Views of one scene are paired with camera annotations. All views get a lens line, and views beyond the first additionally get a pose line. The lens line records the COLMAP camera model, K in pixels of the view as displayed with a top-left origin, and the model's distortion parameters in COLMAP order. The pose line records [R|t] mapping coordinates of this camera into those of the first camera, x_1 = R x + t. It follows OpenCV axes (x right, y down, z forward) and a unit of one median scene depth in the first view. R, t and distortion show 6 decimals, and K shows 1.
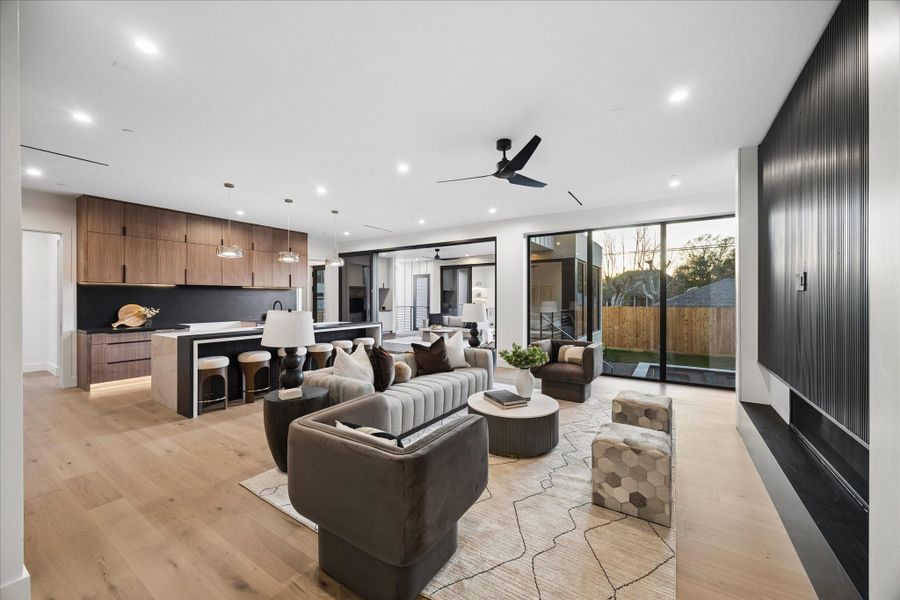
lens RADIAL K [[344.0, 0, 454.1], [0, 344.0, 303.5], [0, 0, 1]] dist [-0.009630, -0.000114]
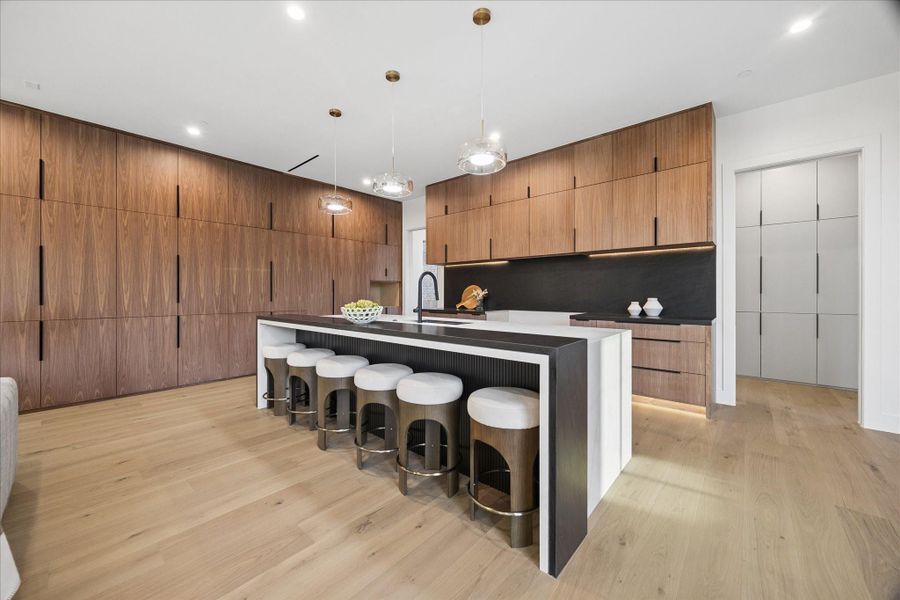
lens RADIAL K [[352.6, 0, 439.0], [0, 352.6, 291.4], [0, 0, 1]] dist [0.000218, 0.000020]
pose [[-0.169623, 0.000468, -0.985509, 0.034209], [-0.009416, 0.999953, 0.002096, 0.018479], [0.985464, 0.009635, -0.169611, 1.067214]]
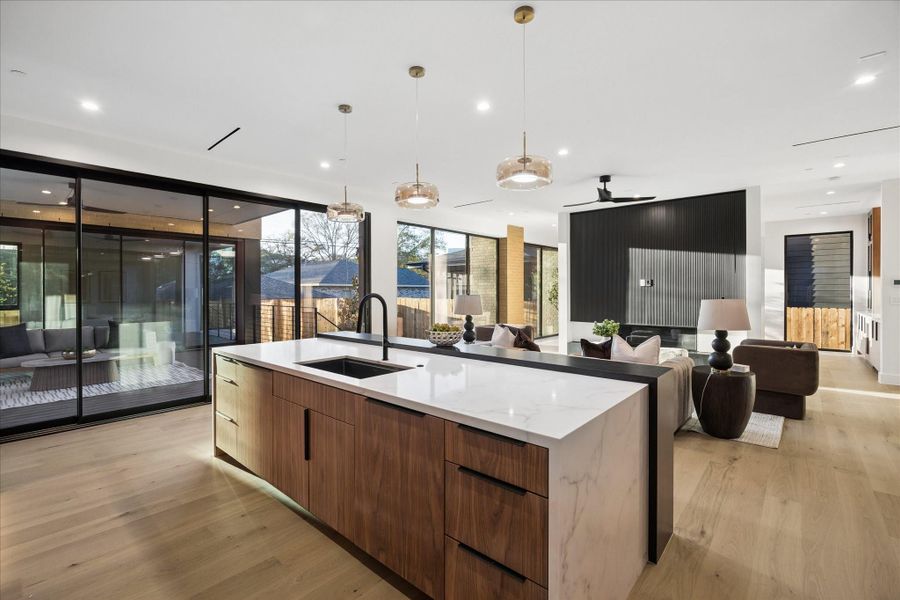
lens RADIAL K [[397.5, 0, 450.0], [0, 397.5, 300.0], [0, 0, 1]] dist [0.002124, 0.000400]
pose [[0.151740, -0.013650, 0.988326, -0.910955], [0.006392, 0.999897, 0.012829, -0.005169], [-0.988400, 0.004371, 0.151811, 0.807215]]
